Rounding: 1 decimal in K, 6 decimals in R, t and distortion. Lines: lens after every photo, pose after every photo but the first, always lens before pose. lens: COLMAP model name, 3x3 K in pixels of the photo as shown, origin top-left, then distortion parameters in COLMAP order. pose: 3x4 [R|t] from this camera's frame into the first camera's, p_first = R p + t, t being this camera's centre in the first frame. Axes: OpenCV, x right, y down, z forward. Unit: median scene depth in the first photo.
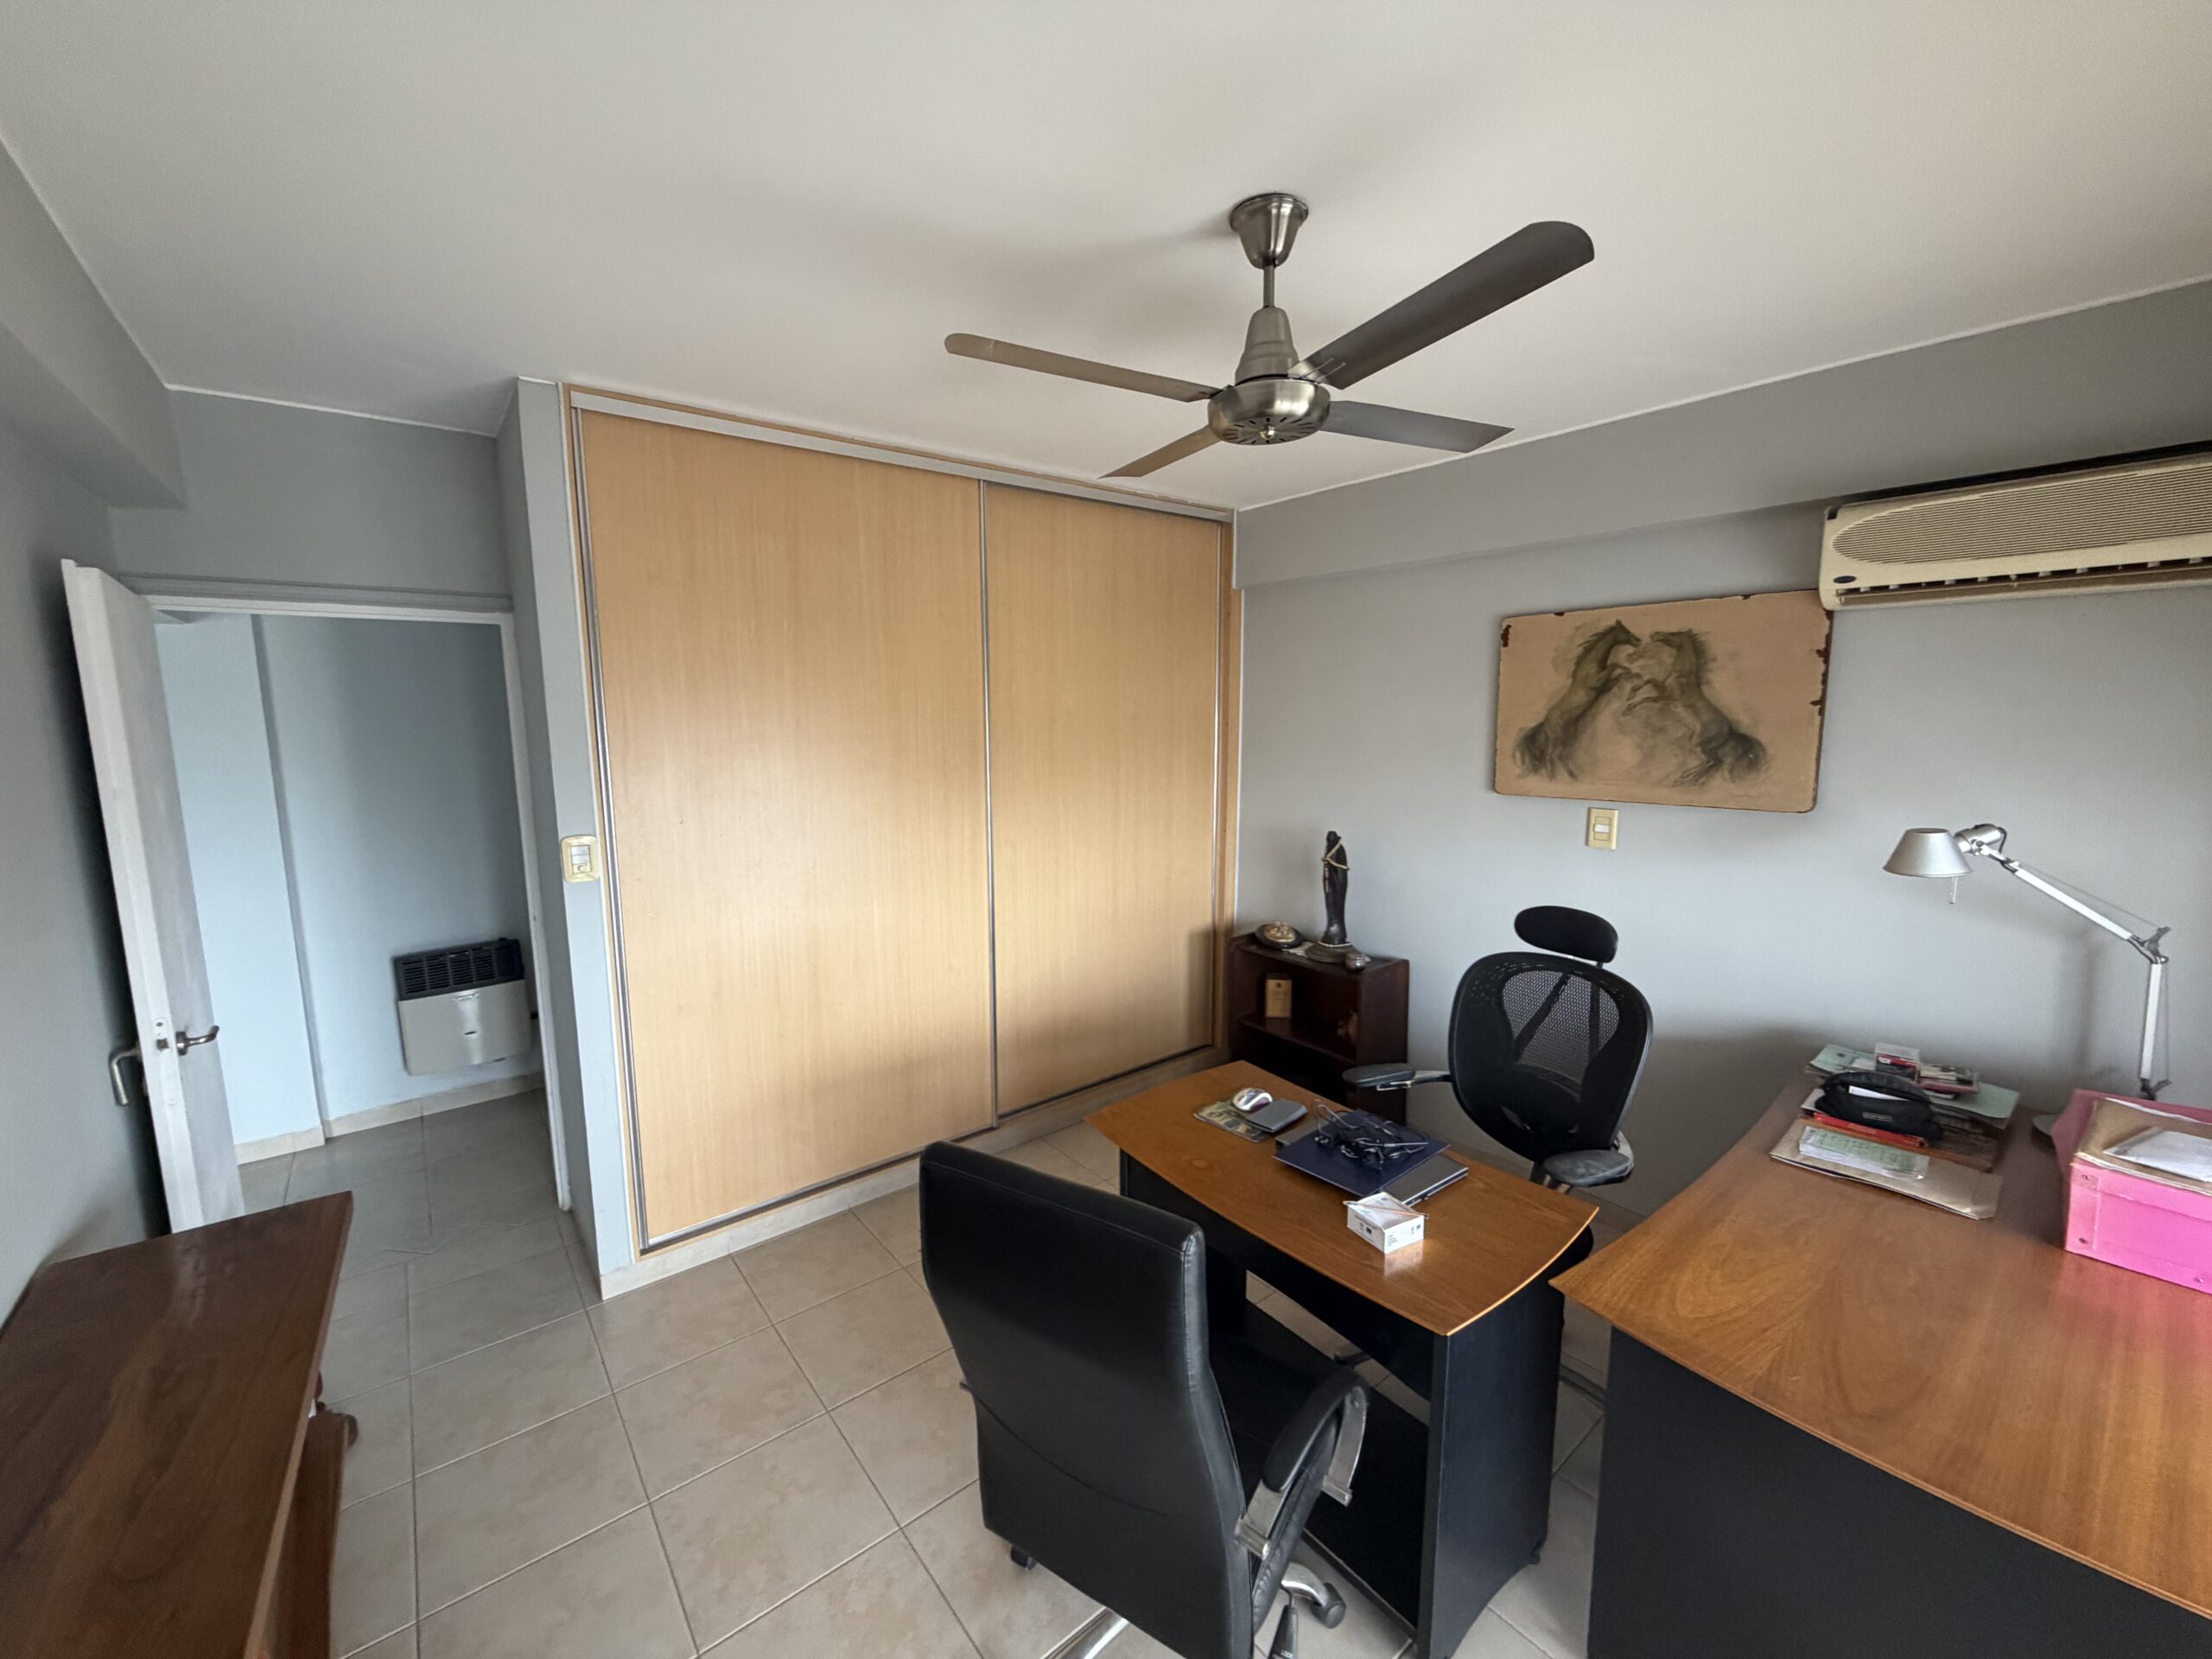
lens RADIAL K [[882.3, 0, 1097.2], [0, 882.3, 826.3], [0, 0, 1]] dist [0.000949, 0.000053]
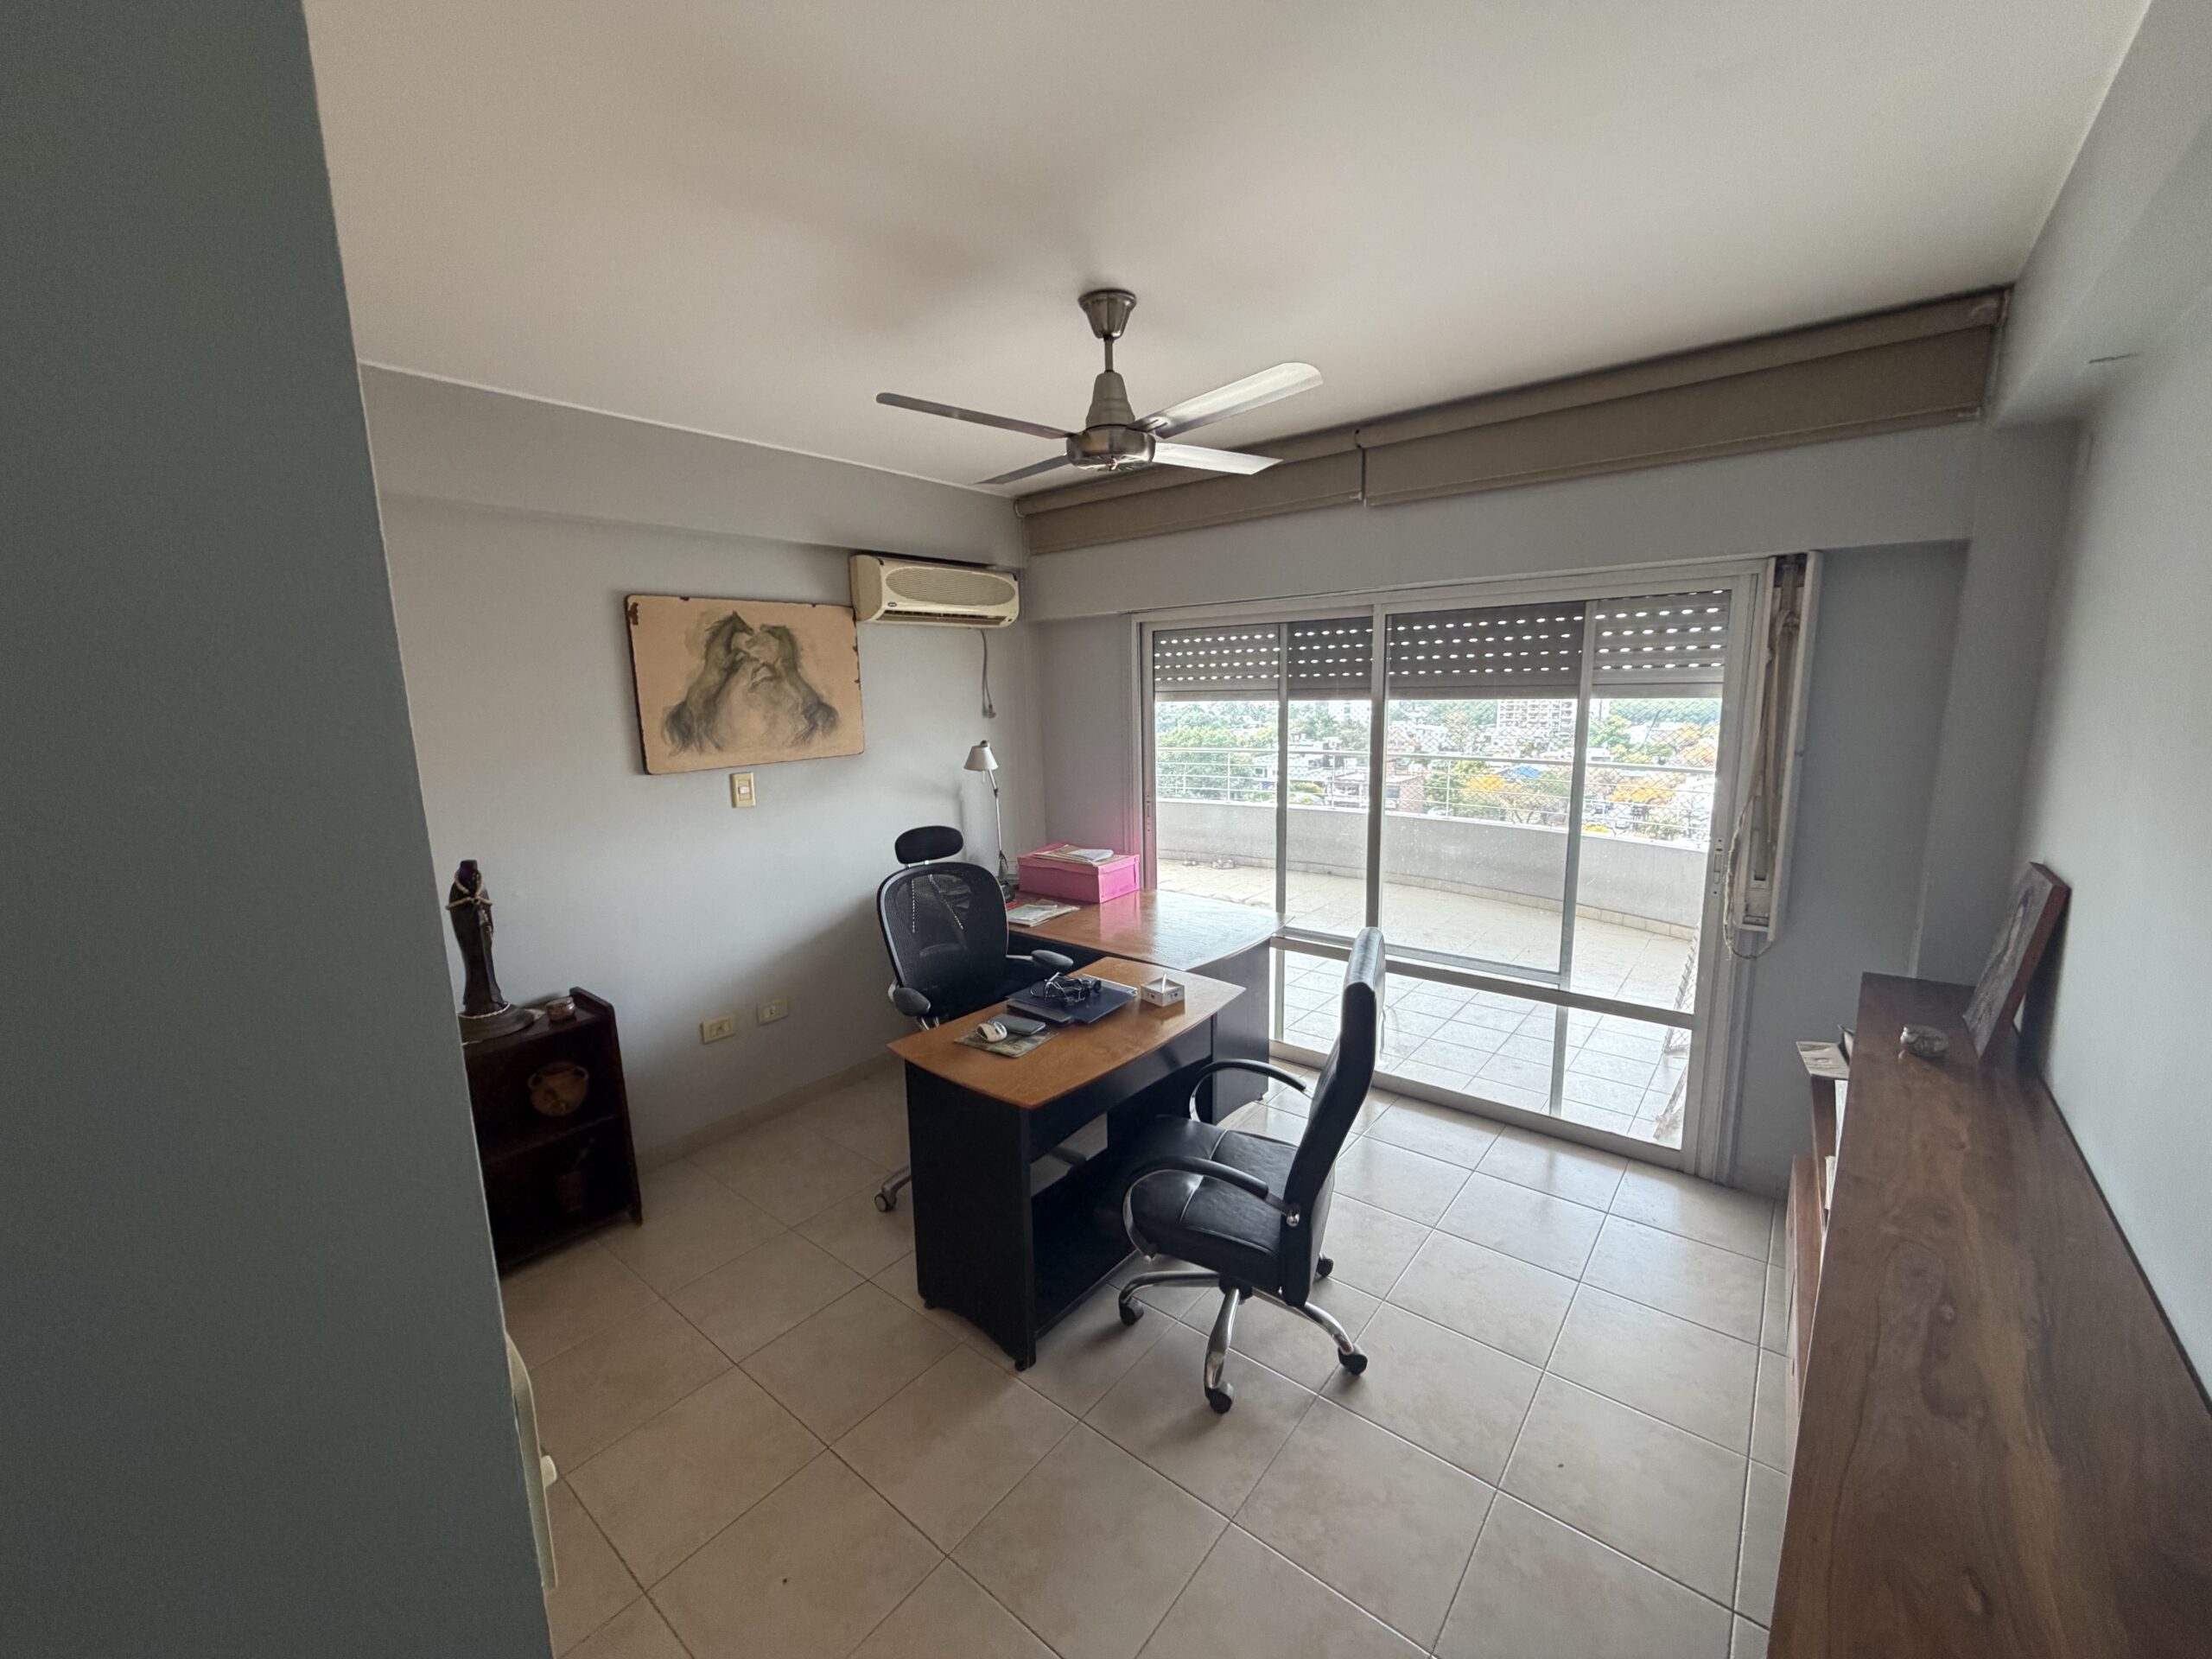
lens RADIAL K [[882.3, 0, 1097.1], [0, 882.3, 825.8], [0, 0, 1]] dist [0.000949, 0.000053]
pose [[-0.207459, -0.147273, 0.967094, -0.691899], [0.152701, 0.971609, 0.180717, -0.094995], [-0.966252, 0.185167, -0.179080, 0.801154]]
